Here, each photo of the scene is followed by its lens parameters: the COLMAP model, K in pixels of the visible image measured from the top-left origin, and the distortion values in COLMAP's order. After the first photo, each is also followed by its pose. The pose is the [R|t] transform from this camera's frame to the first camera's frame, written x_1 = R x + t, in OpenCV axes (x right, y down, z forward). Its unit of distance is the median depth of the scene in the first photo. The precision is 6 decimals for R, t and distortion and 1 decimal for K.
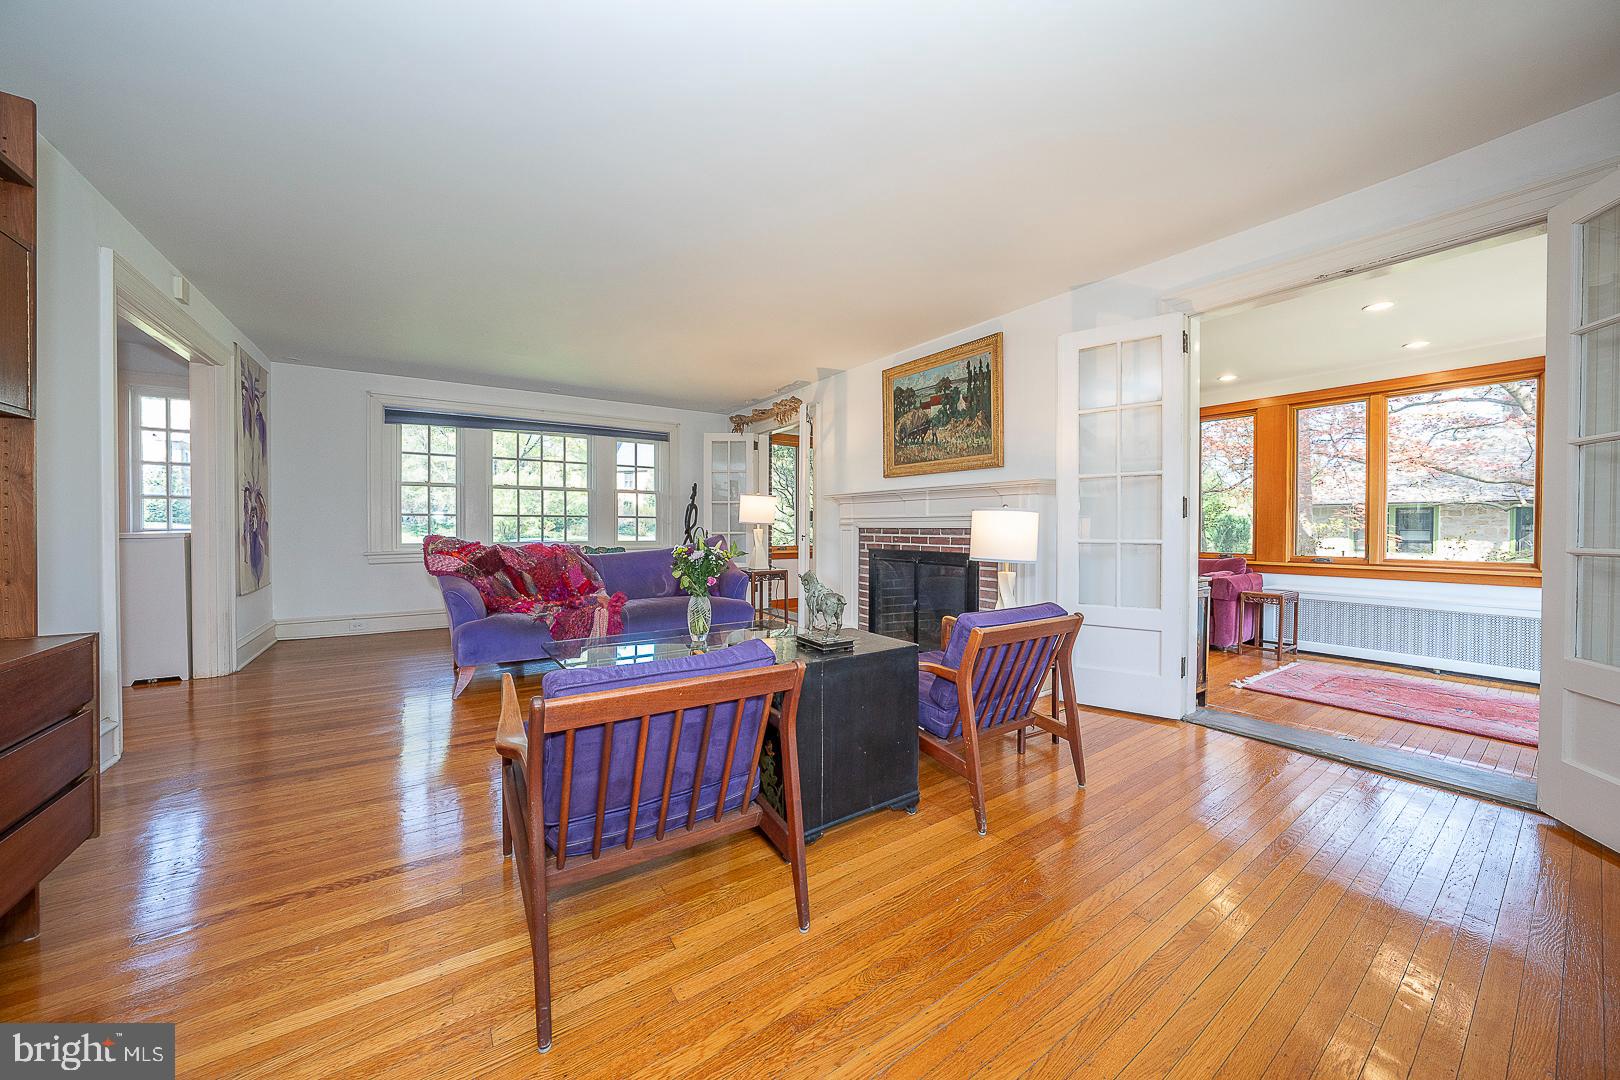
lens RADIAL K [[556.8, 0, 805.2], [0, 556.8, 534.3], [0, 0, 1]] dist [-0.023525, 0.002495]
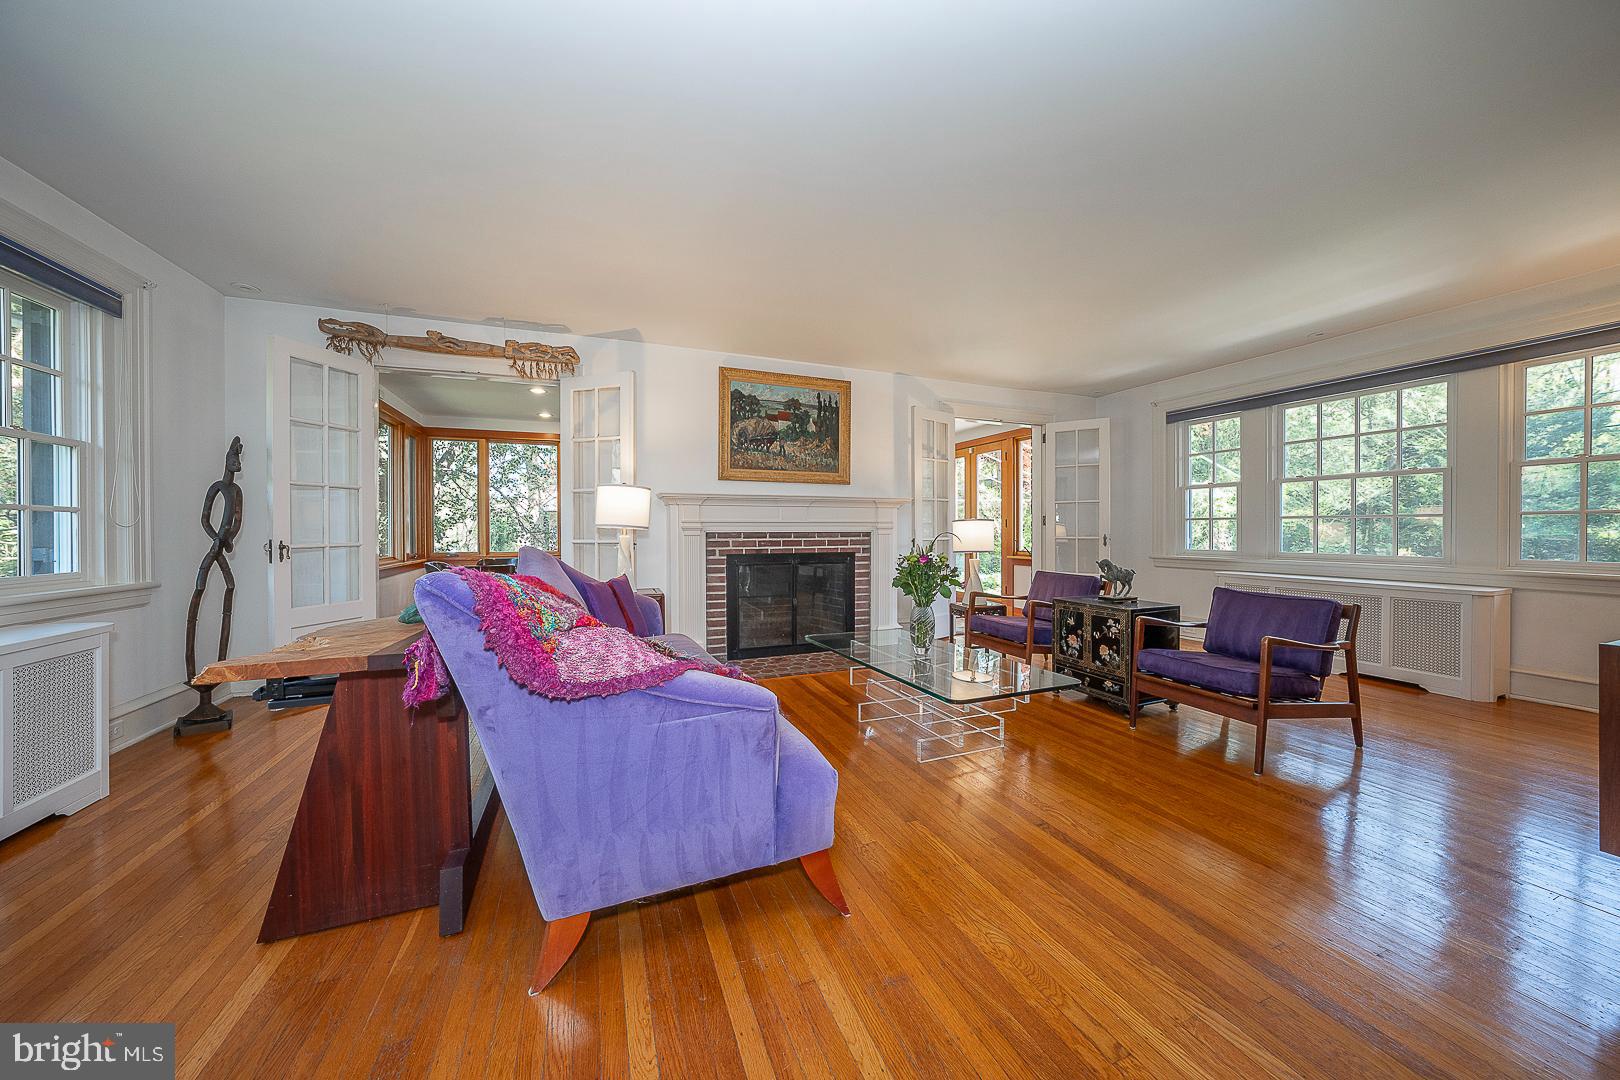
lens RADIAL K [[556.8, 0, 812.9], [0, 556.8, 534.7], [0, 0, 1]] dist [-0.023525, 0.002495]
pose [[0.203802, -0.005981, 0.978994, -0.818534], [0.021189, 0.999774, 0.001697, -0.006912], [-0.978783, 0.020398, 0.203883, 0.712261]]
